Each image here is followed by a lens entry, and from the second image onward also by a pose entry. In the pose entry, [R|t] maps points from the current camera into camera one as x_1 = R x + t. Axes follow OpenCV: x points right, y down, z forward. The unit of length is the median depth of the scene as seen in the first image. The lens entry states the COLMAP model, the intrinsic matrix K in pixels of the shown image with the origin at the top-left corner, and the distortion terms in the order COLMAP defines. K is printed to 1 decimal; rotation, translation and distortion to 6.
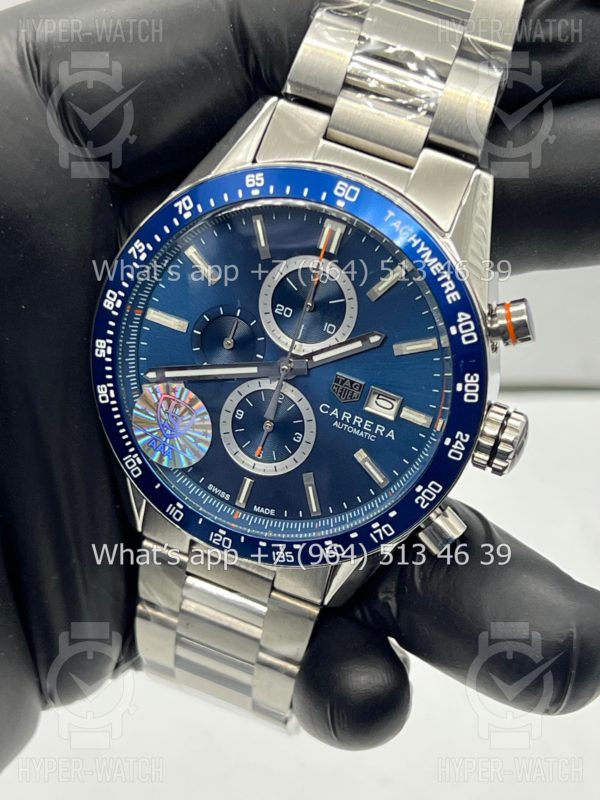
lens RADIAL K [[1909.4, 0, 300.0], [0, 1909.4, 400.0], [0, 0, 1]] dist [0.299848, -0.066179]
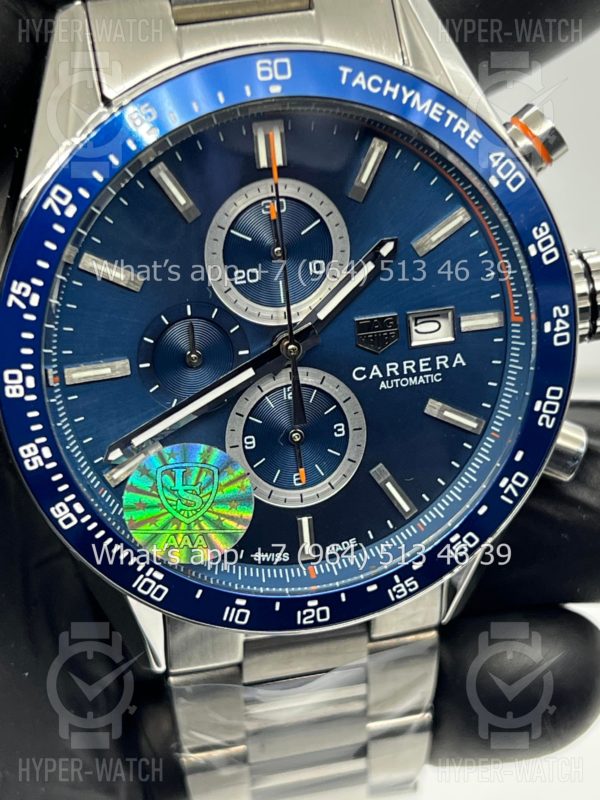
lens RADIAL K [[1909.4, 0, 300.0], [0, 1909.4, 400.0], [0, 0, 1]] dist [0.299848, -0.066179]
pose [[0.819163, -0.478076, 0.316883, -0.231968], [0.468955, 0.876361, 0.109873, -0.074427], [-0.330232, 0.058600, 0.942079, 0.352143]]
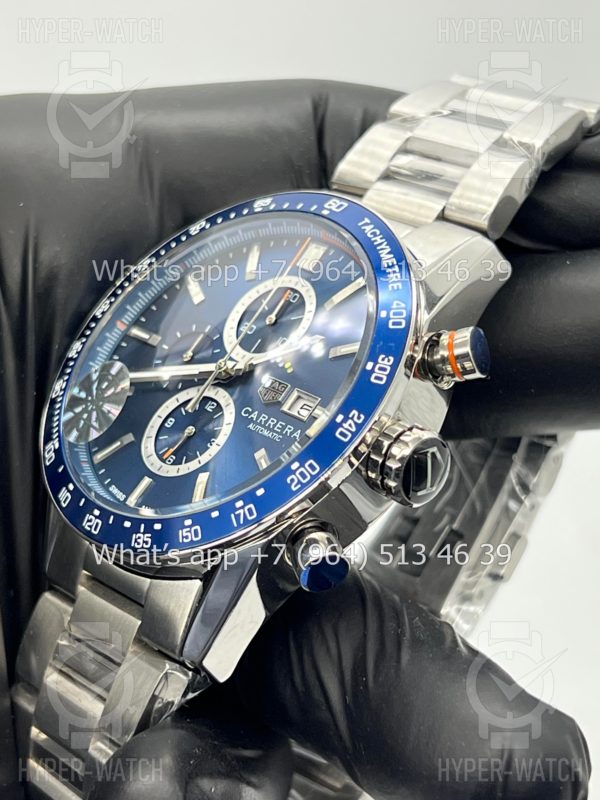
lens RADIAL K [[1918.2, 0, 300.0], [0, 1918.2, 400.0], [0, 0, 1]] dist [0.056850, -0.021184]
pose [[0.896321, 0.139495, -0.420892, 0.422166], [-0.381126, 0.727492, -0.570525, 0.515133], [0.226610, 0.671786, 0.705231, 0.359001]]
